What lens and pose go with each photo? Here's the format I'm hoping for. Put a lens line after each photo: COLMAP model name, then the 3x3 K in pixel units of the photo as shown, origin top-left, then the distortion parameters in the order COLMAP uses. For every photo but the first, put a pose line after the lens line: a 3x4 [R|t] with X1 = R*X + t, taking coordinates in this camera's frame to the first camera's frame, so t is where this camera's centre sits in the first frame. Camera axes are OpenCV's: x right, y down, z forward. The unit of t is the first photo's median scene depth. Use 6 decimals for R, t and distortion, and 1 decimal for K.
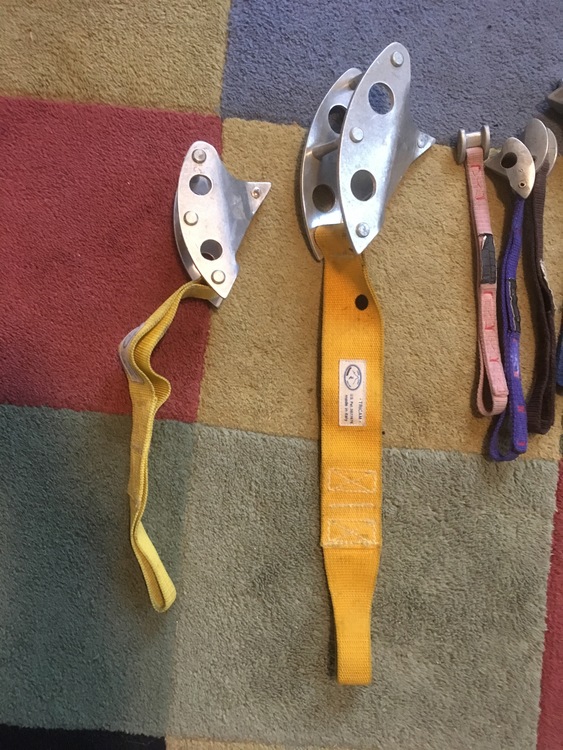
lens RADIAL K [[632.3, 0, 280.3], [0, 632.3, 377.4], [0, 0, 1]] dist [0.037563, -0.053745]
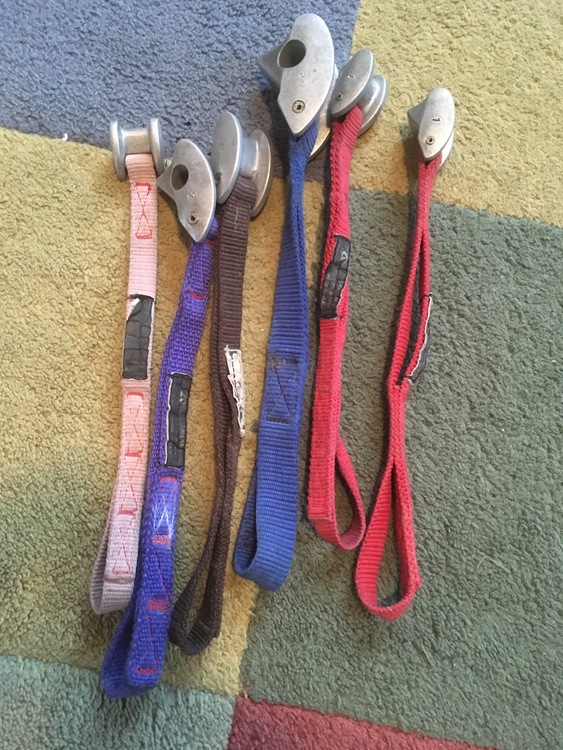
lens RADIAL K [[632.3, 0, 282.5], [0, 632.3, 373.3], [0, 0, 1]] dist [0.037563, -0.053745]
pose [[0.996410, 0.081233, -0.023840, 0.471635], [-0.082665, 0.994327, -0.066939, -0.123431], [0.018267, 0.068669, 0.997472, 0.410546]]
